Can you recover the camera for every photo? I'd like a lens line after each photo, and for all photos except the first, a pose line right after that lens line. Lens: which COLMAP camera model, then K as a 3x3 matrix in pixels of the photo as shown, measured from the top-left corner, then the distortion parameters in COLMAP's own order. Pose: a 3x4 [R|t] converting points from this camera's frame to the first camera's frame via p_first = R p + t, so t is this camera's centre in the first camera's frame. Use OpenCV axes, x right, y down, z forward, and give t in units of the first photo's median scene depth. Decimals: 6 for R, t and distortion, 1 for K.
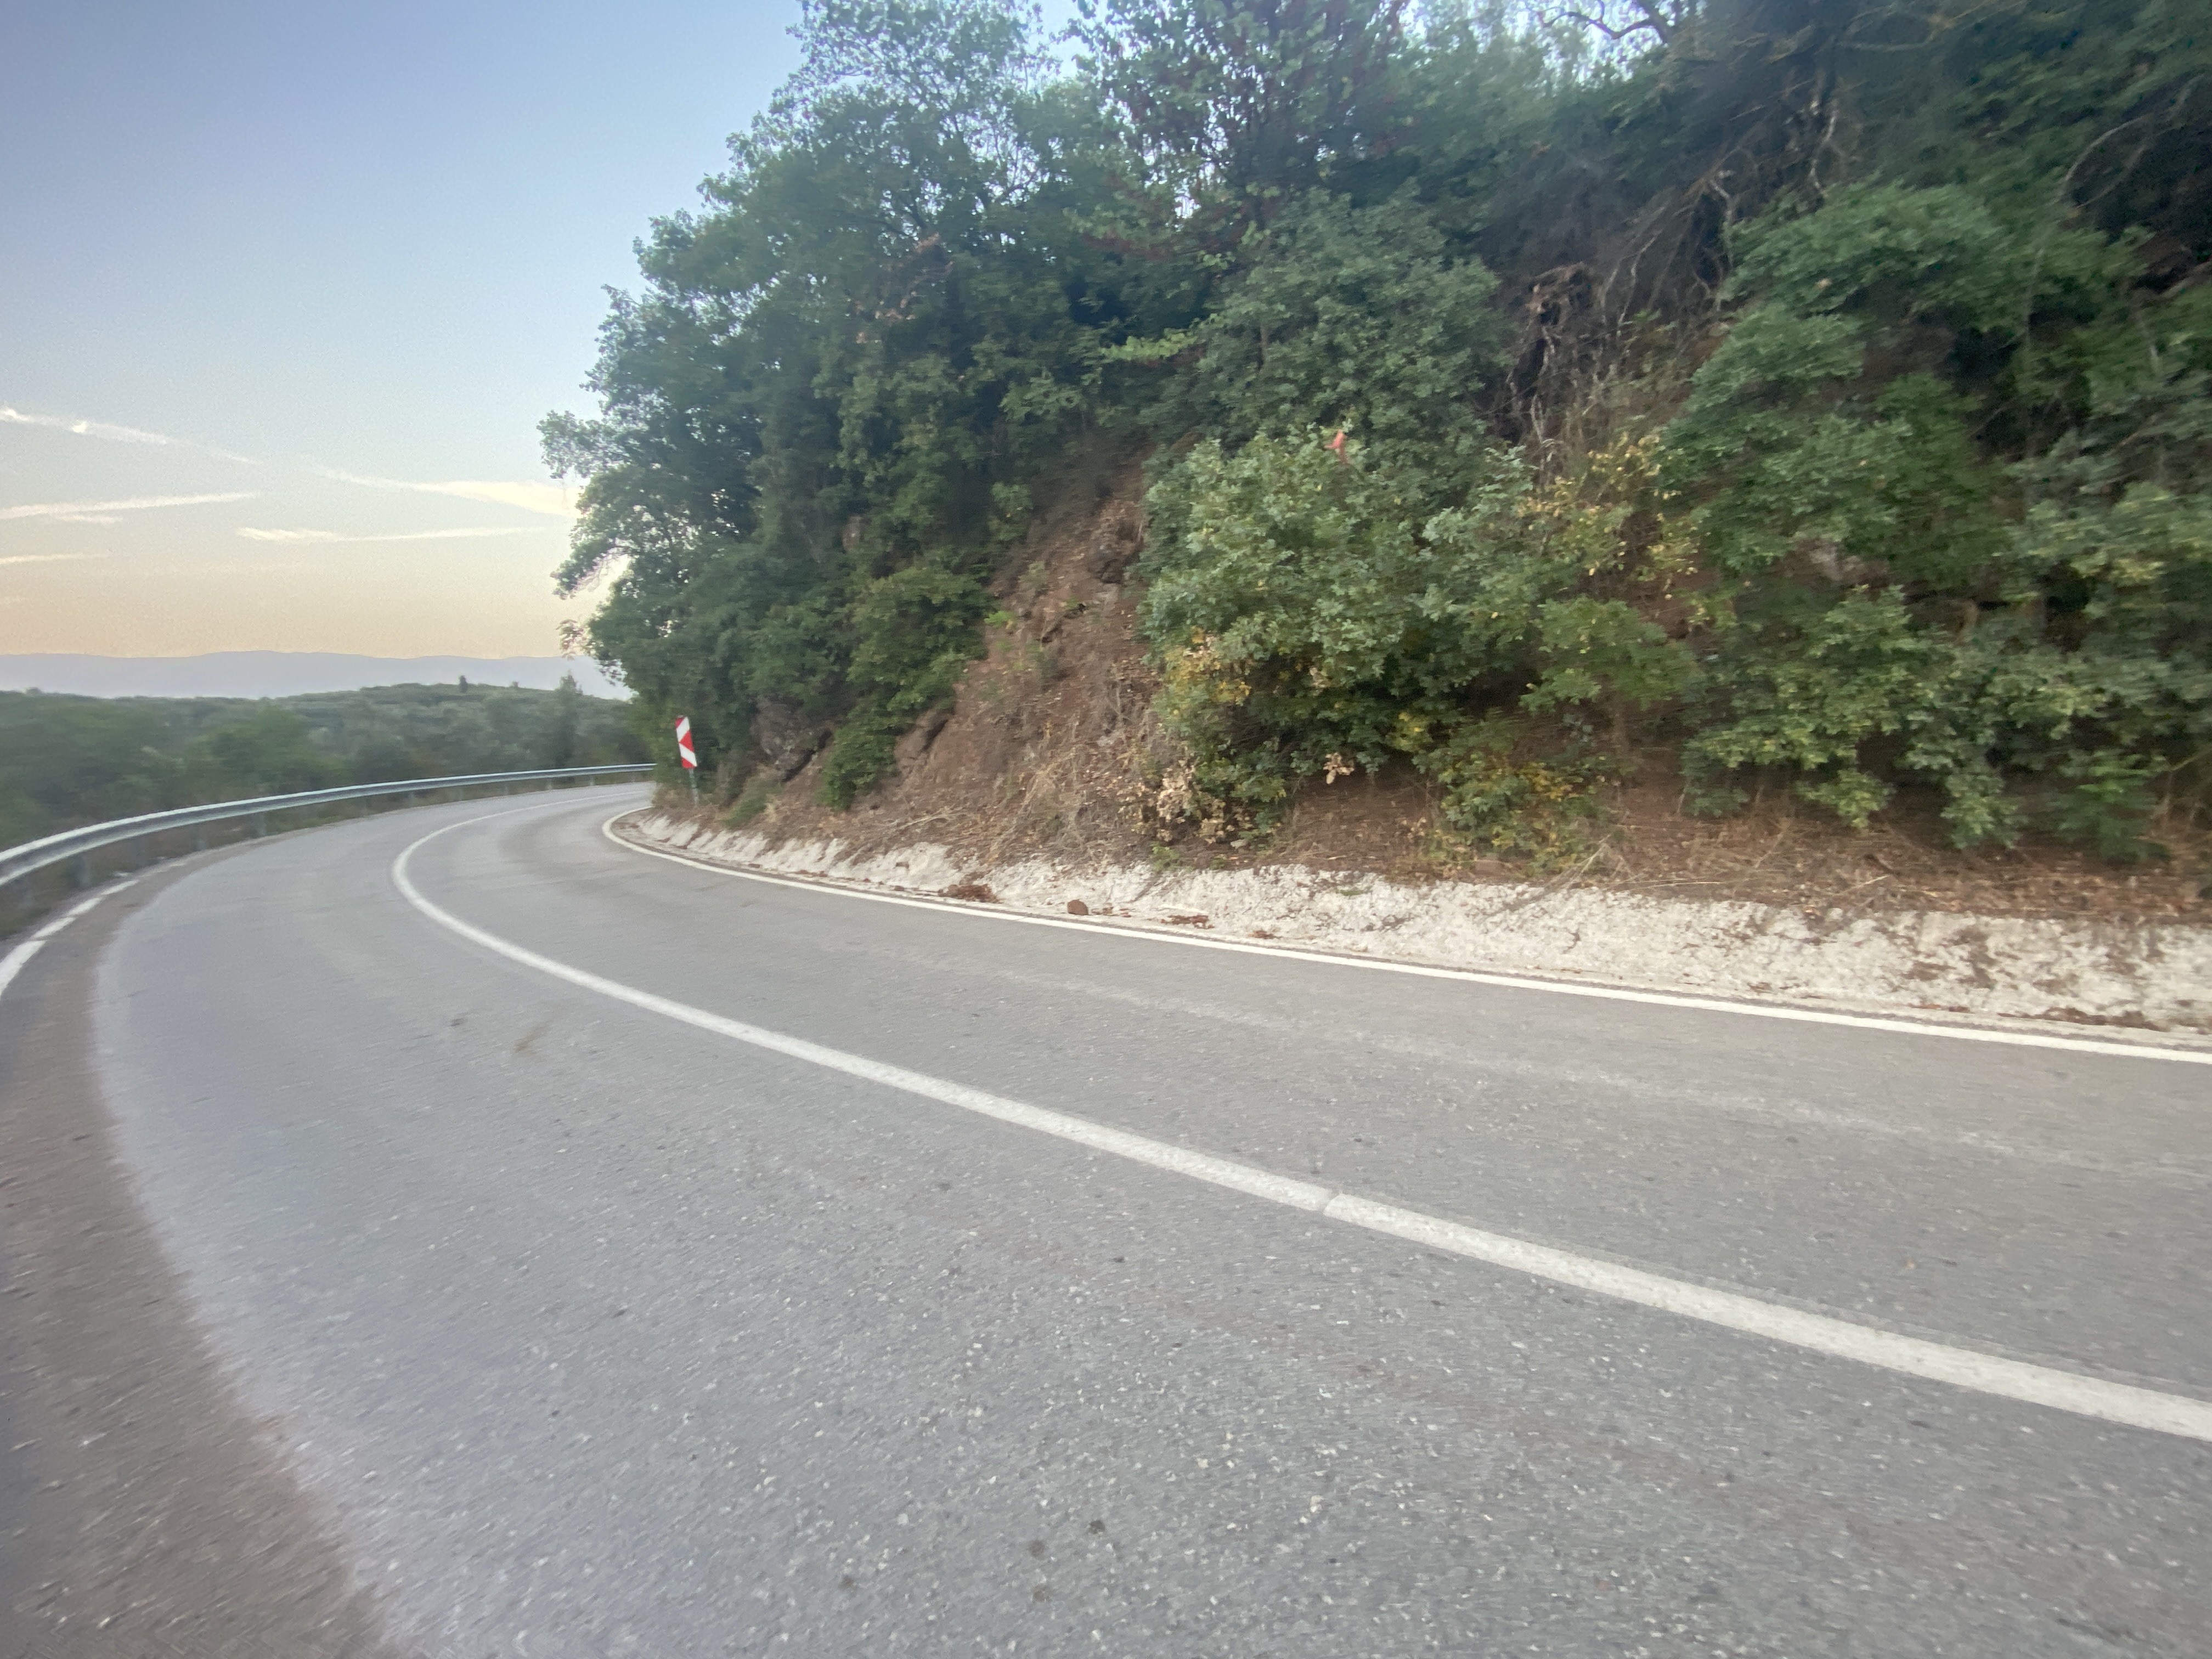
lens RADIAL K [[890.3, 0, 1095.2], [0, 890.3, 842.1], [0, 0, 1]] dist [0.012278, -0.017362]
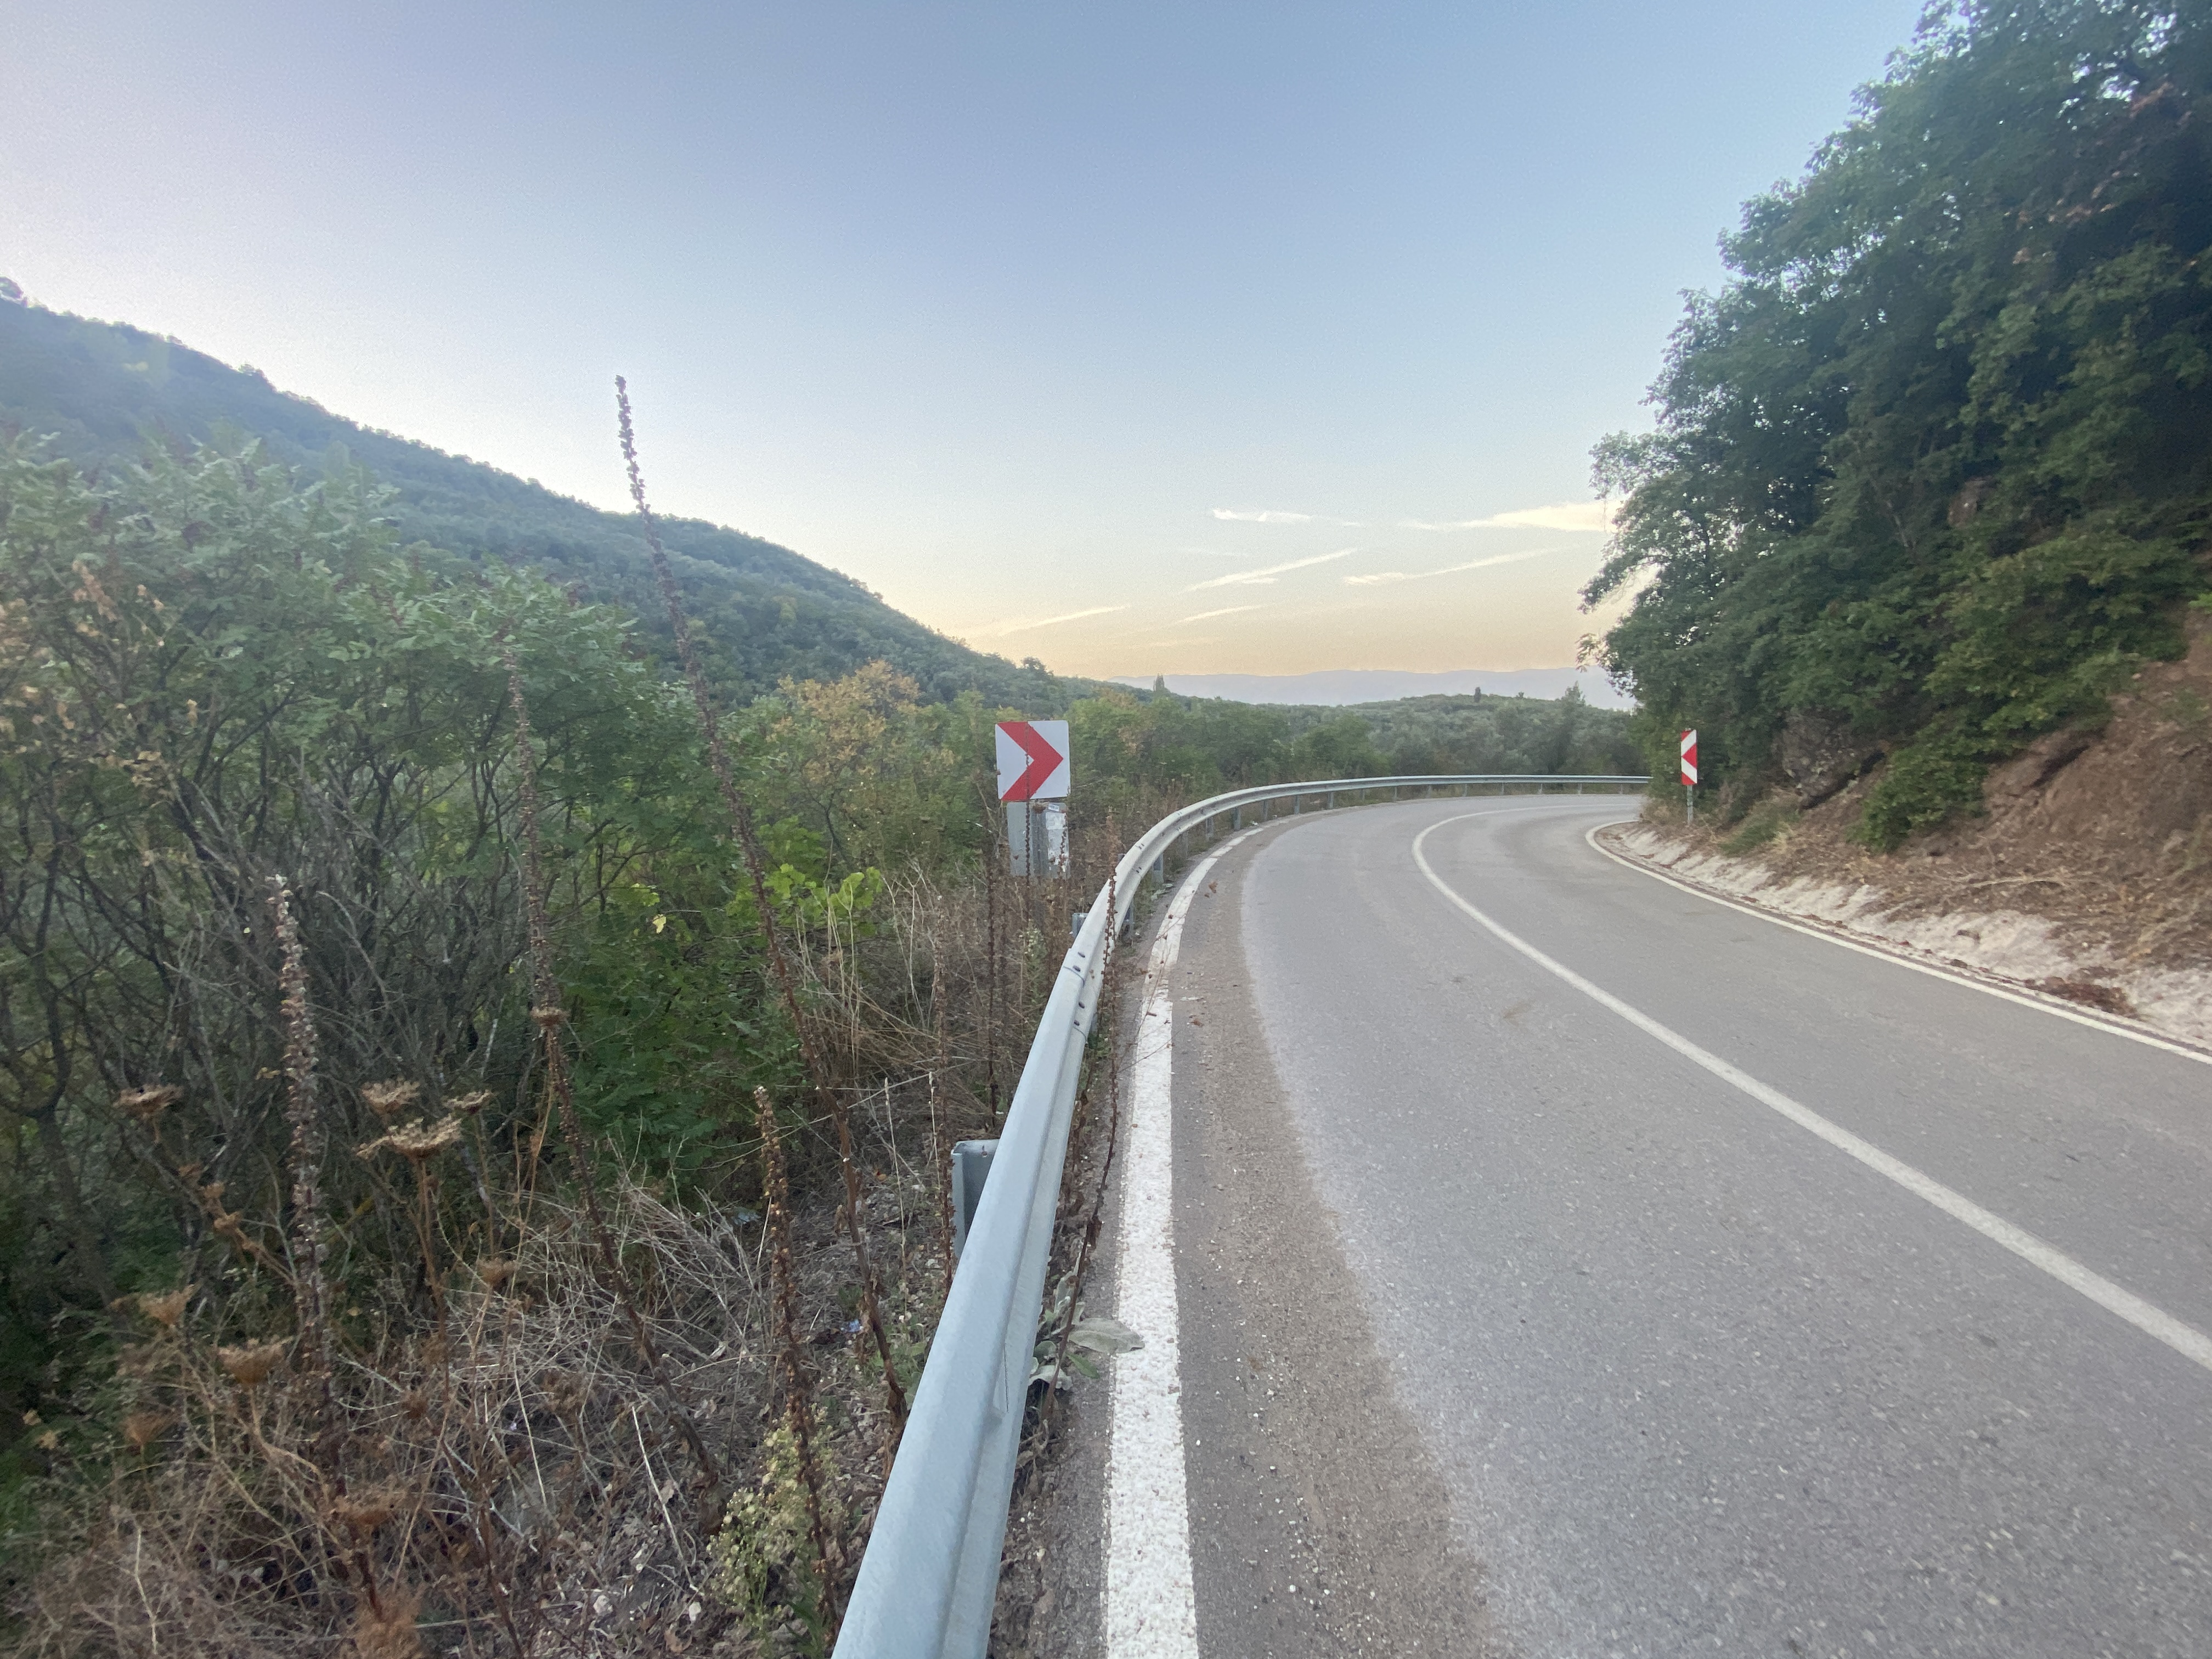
lens RADIAL K [[890.3, 0, 1105.5], [0, 890.3, 836.3], [0, 0, 1]] dist [0.012278, -0.017362]
pose [[0.543724, 0.129302, -0.829244, -0.003323], [-0.143450, 0.987839, 0.059973, 0.004619], [0.826914, 0.086346, 0.555660, -0.038941]]
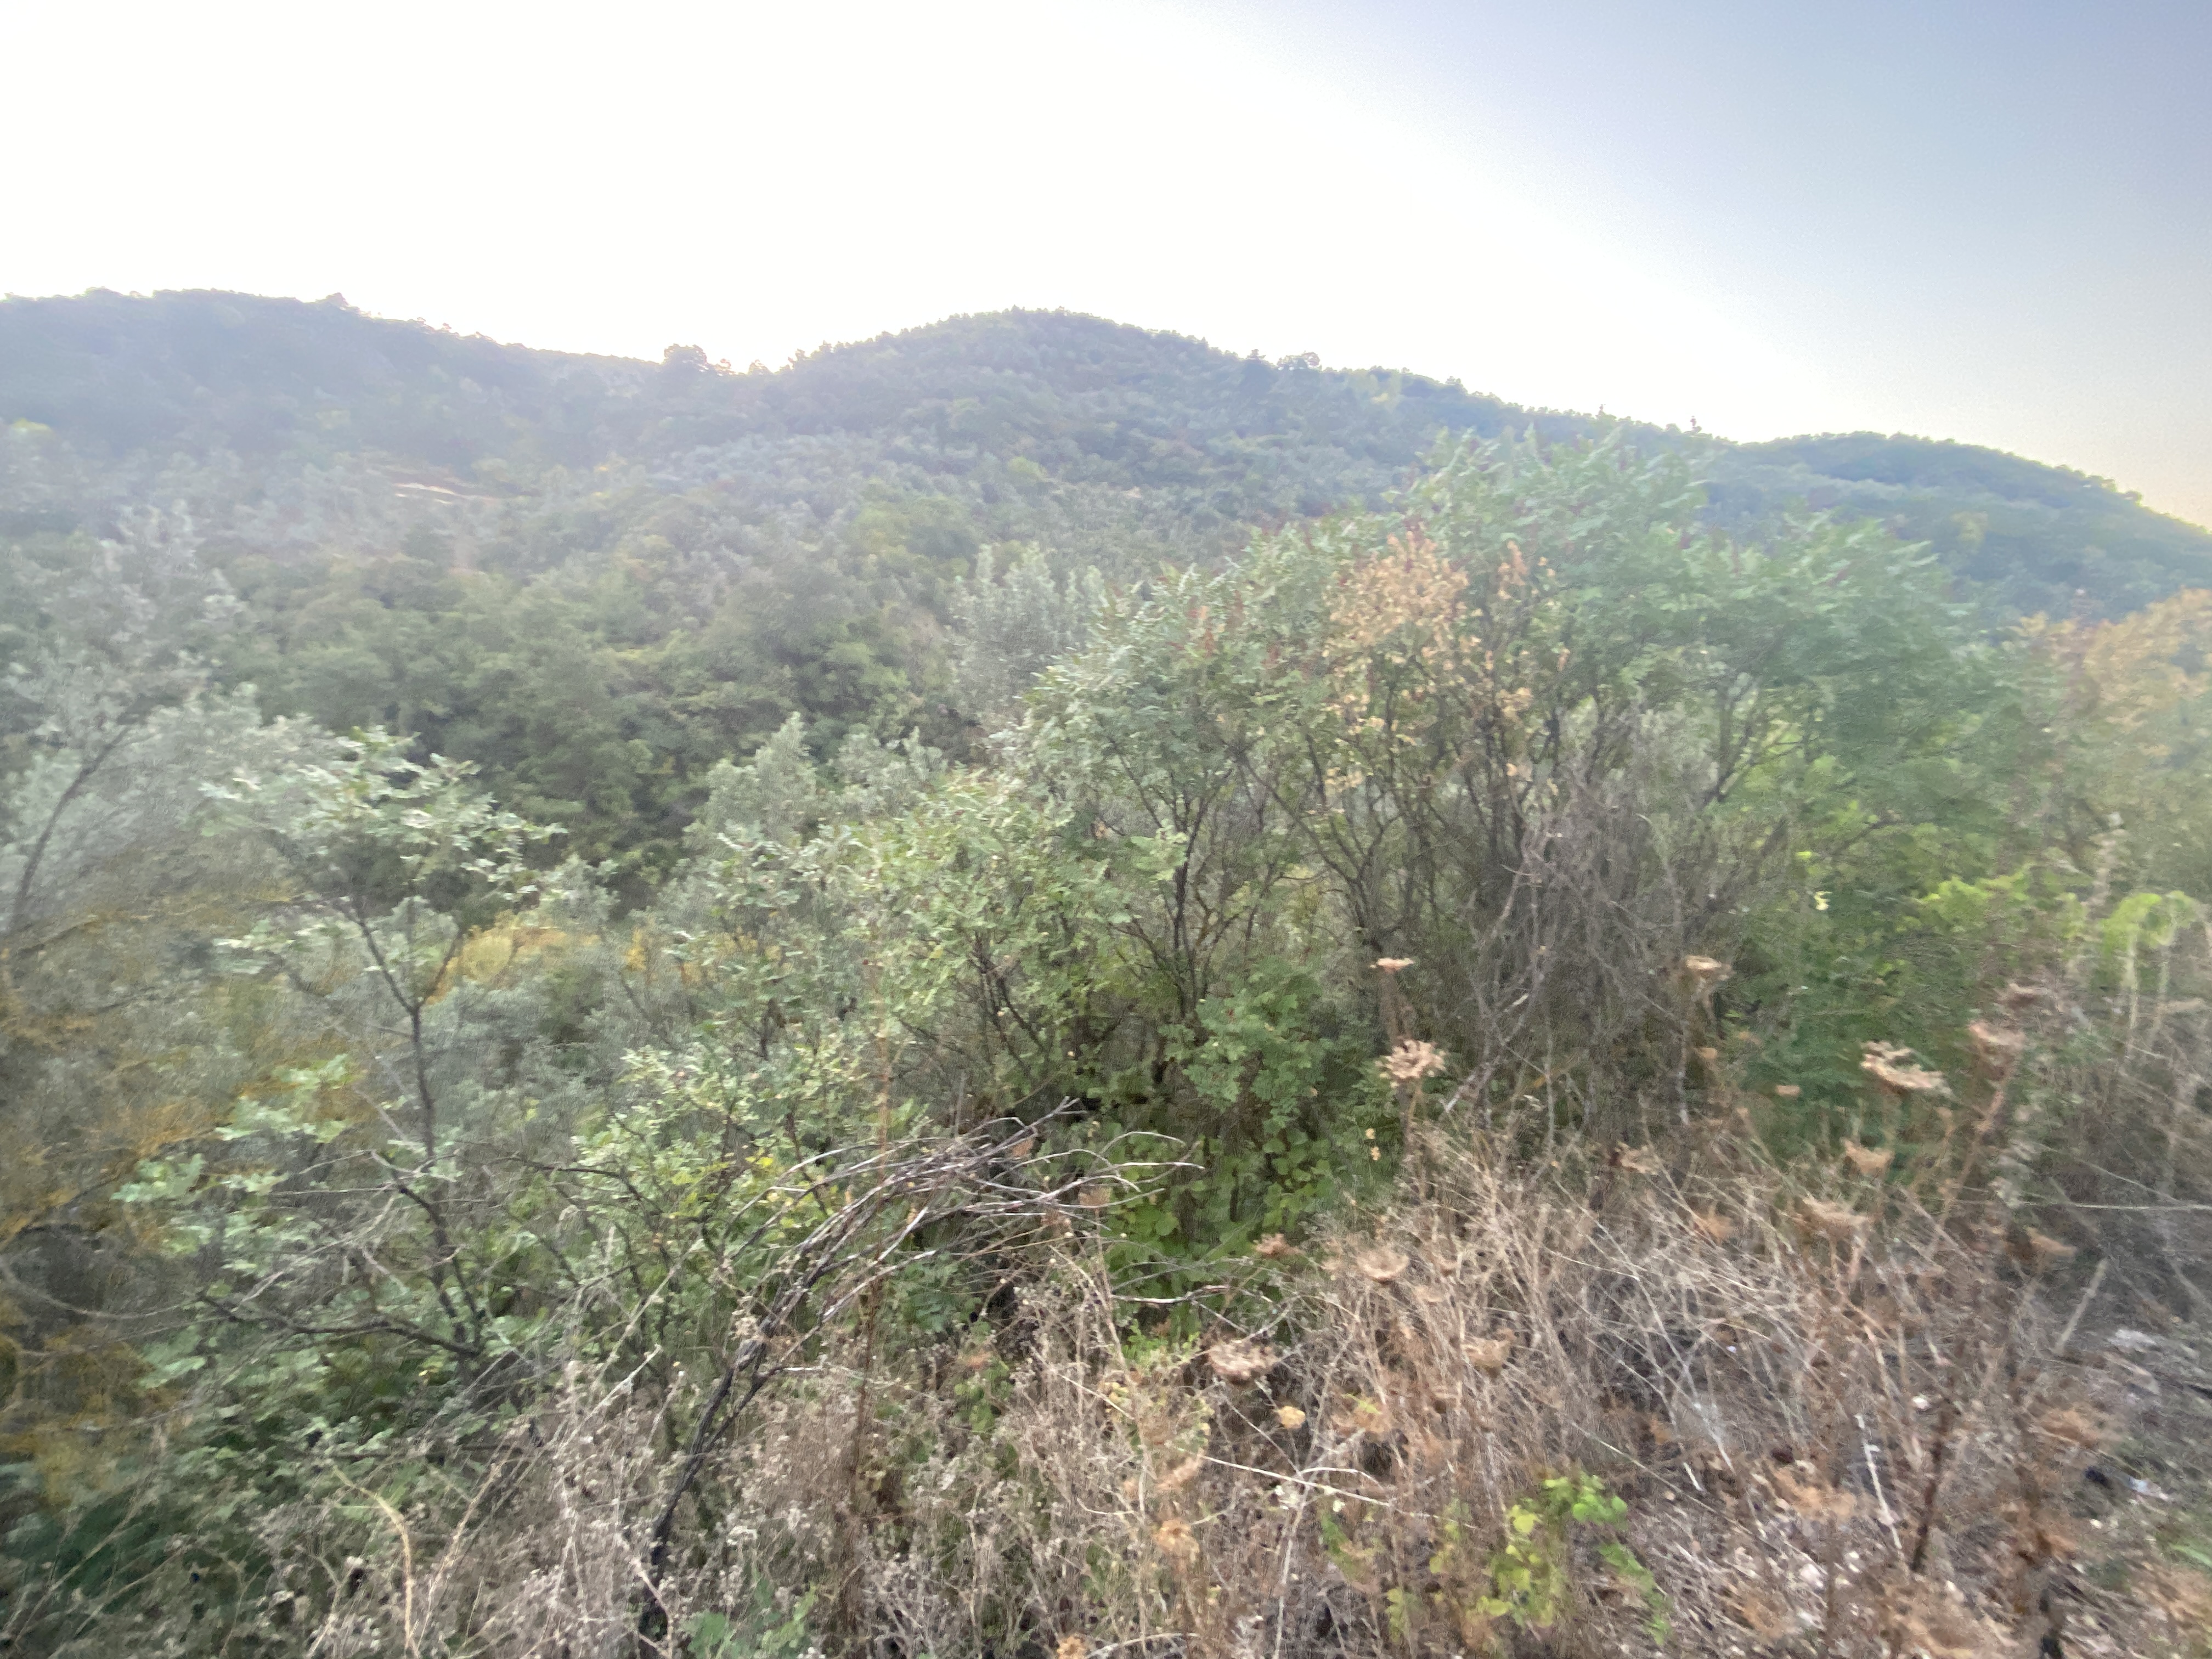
lens RADIAL K [[890.3, 0, 1106.2], [0, 890.3, 833.3], [0, 0, 1]] dist [0.012278, -0.017362]
pose [[-0.482473, 0.179107, -0.857403, 0.009283], [-0.138687, 0.950902, 0.276679, 0.018972], [0.864862, 0.252401, -0.433945, -0.121632]]
